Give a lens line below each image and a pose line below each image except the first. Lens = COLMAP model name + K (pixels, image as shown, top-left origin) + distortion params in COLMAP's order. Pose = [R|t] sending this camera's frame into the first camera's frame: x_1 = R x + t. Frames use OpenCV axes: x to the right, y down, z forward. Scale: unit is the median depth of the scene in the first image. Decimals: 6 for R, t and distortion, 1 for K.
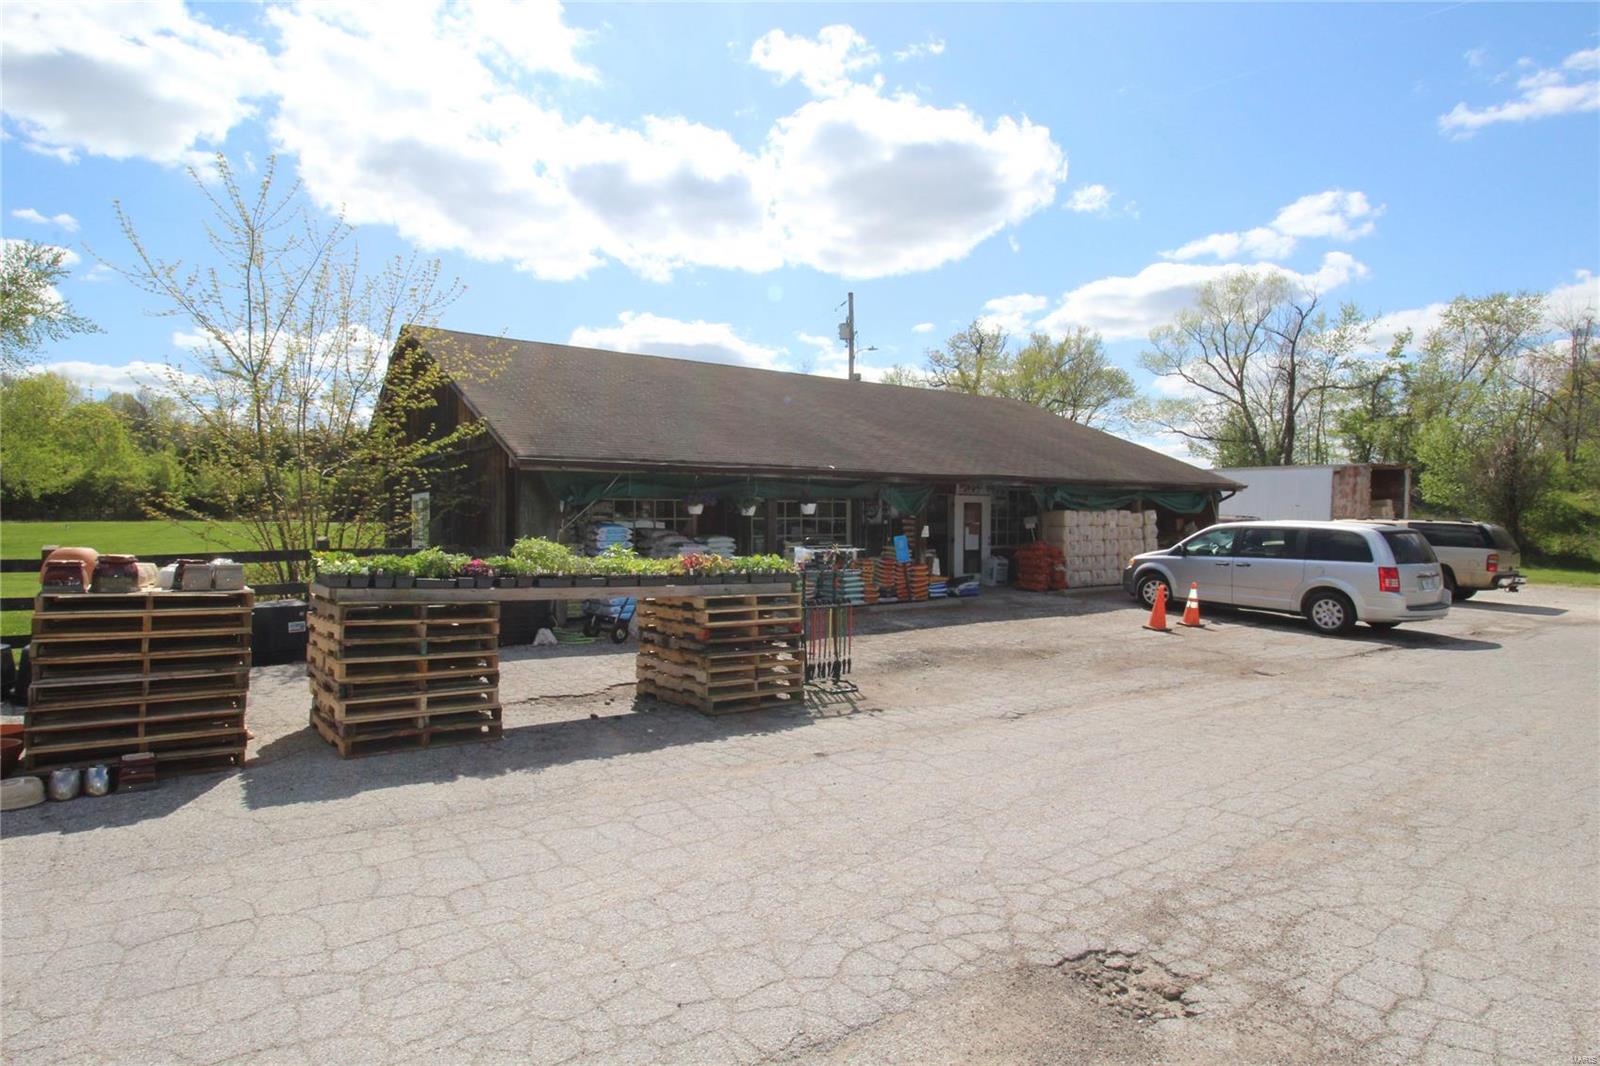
lens RADIAL K [[840.9, 0, 800.2], [0, 840.9, 518.5], [0, 0, 1]] dist [0.002400, -0.012270]
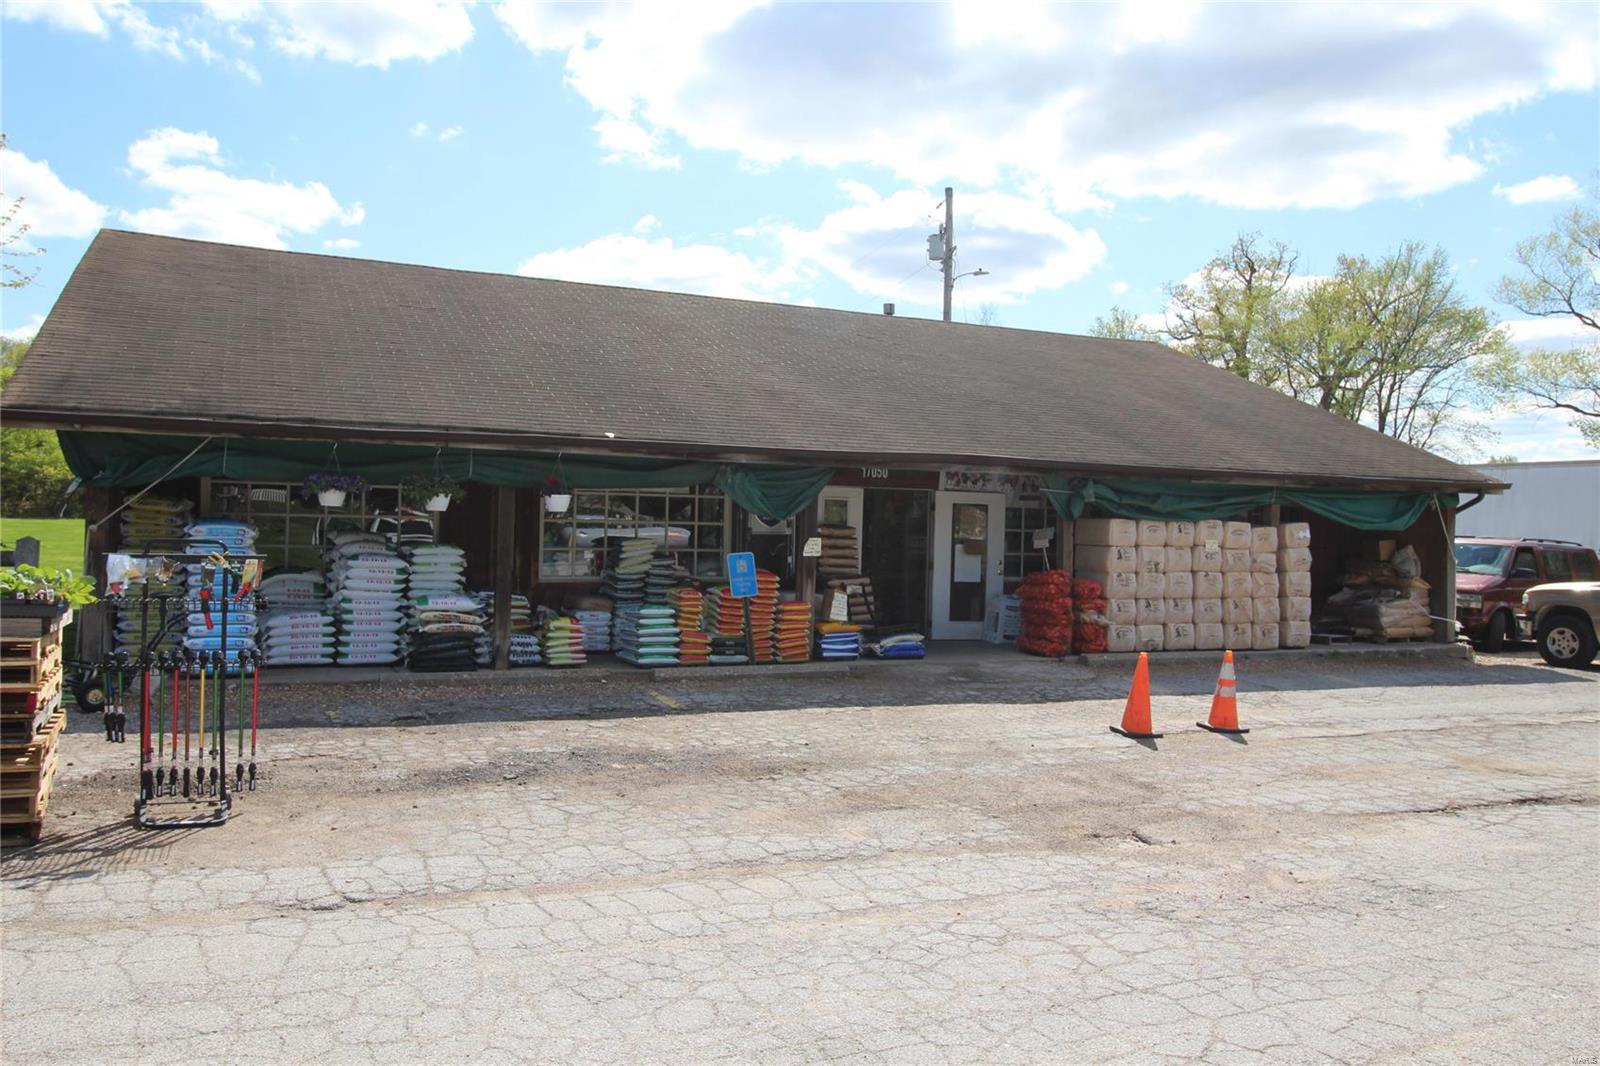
lens RADIAL K [[1192.1, 0, 795.9], [0, 1192.1, 525.9], [0, 0, 1]] dist [0.009335, 0.004298]
pose [[0.981800, 0.020185, -0.188842, 0.242247], [-0.021642, 0.999750, -0.005654, 0.004353], [0.188681, 0.009638, 0.981991, 0.135061]]
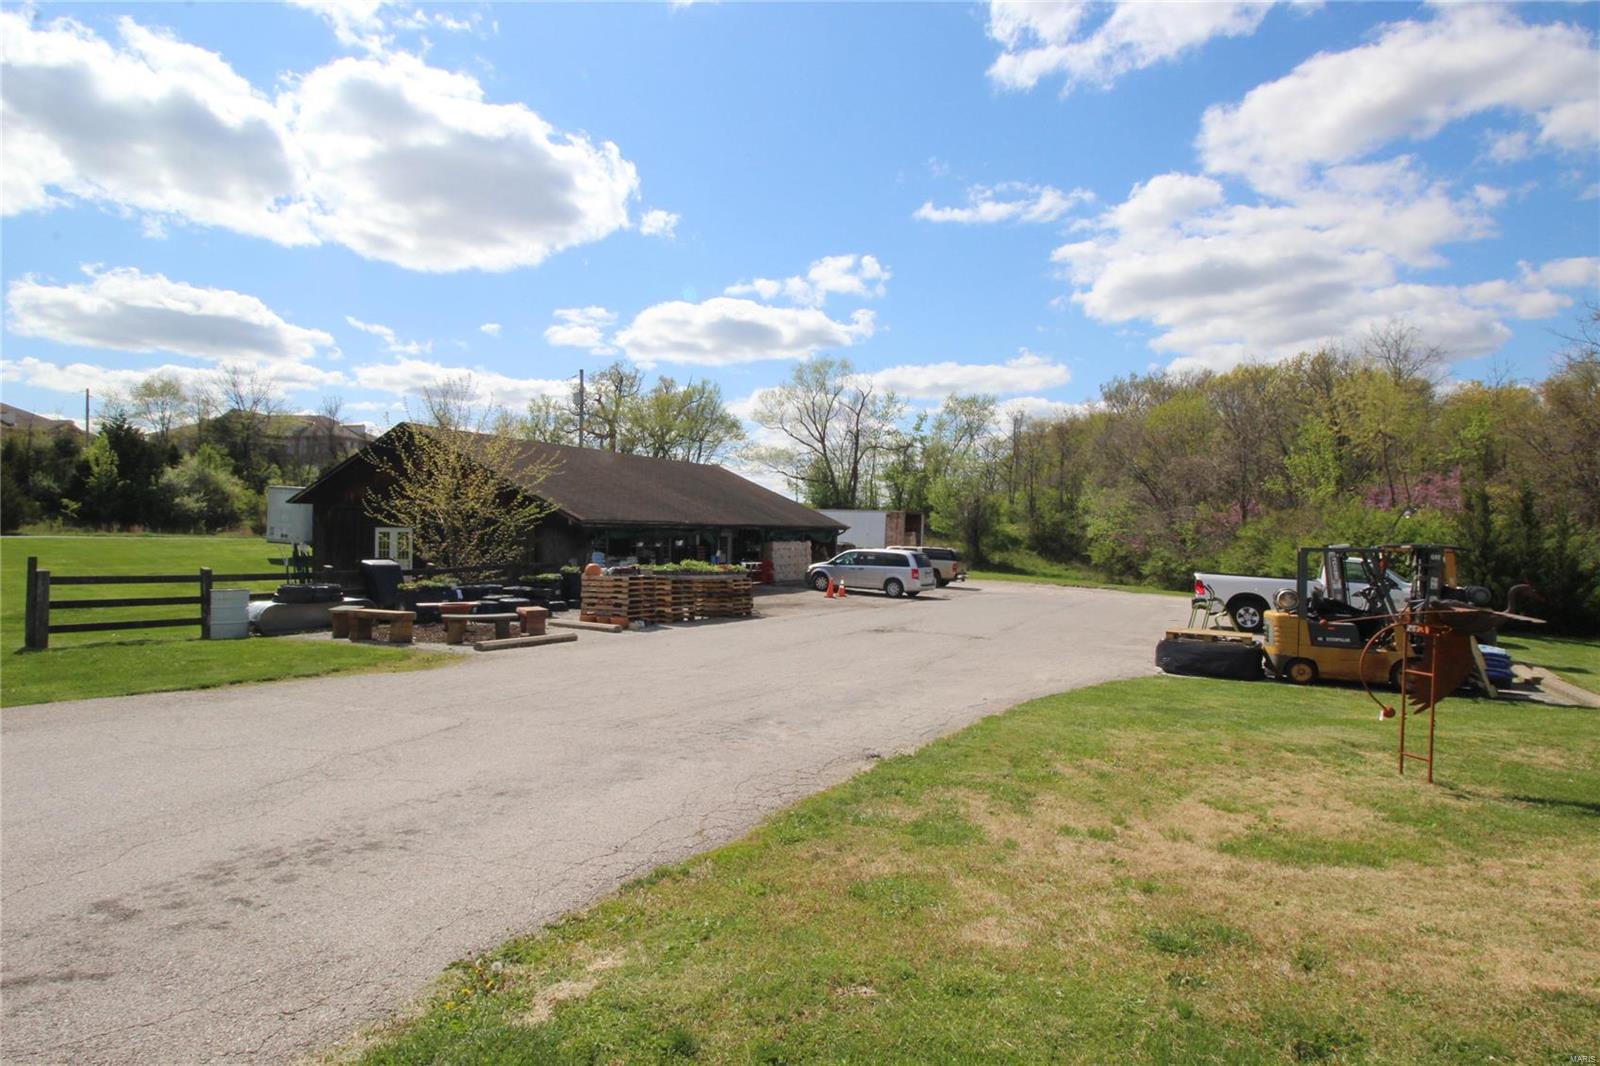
lens RADIAL K [[840.9, 0, 800.2], [0, 840.9, 518.5], [0, 0, 1]] dist [0.002400, -0.012270]
pose [[0.886660, 0.019342, 0.462017, -0.479631], [-0.012659, 0.999766, -0.017561, -0.027522], [-0.462248, 0.009722, 0.886697, -0.669439]]
